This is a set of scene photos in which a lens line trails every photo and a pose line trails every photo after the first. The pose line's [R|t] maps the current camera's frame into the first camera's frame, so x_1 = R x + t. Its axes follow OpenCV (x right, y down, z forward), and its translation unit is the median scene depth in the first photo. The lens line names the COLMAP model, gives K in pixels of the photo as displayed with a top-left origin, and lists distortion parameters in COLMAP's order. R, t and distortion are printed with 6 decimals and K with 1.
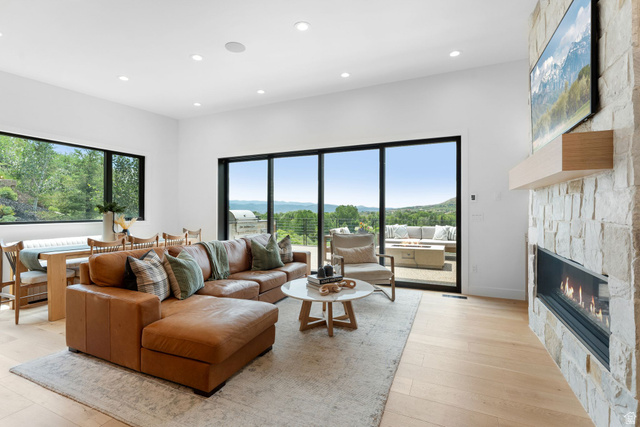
lens RADIAL K [[296.1, 0, 319.1], [0, 296.1, 208.2], [0, 0, 1]] dist [0.022952, -0.000404]
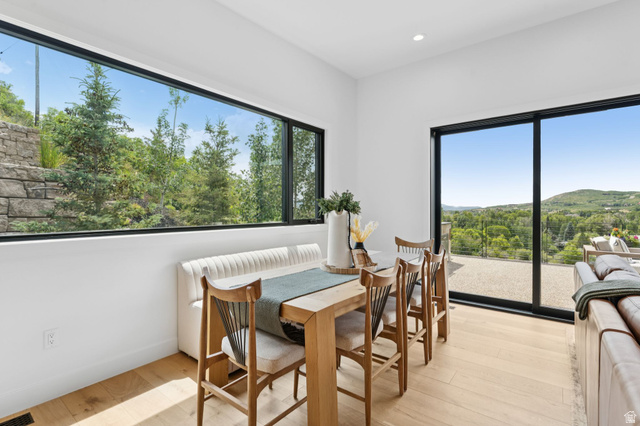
lens RADIAL K [[296.1, 0, 319.8], [0, 296.1, 211.7], [0, 0, 1]] dist [0.022952, -0.000404]
pose [[0.976528, 0.001292, -0.215386, -0.442153], [0.002313, 0.999861, 0.016485, 0.002777], [0.215377, -0.016597, 0.976390, 0.327427]]
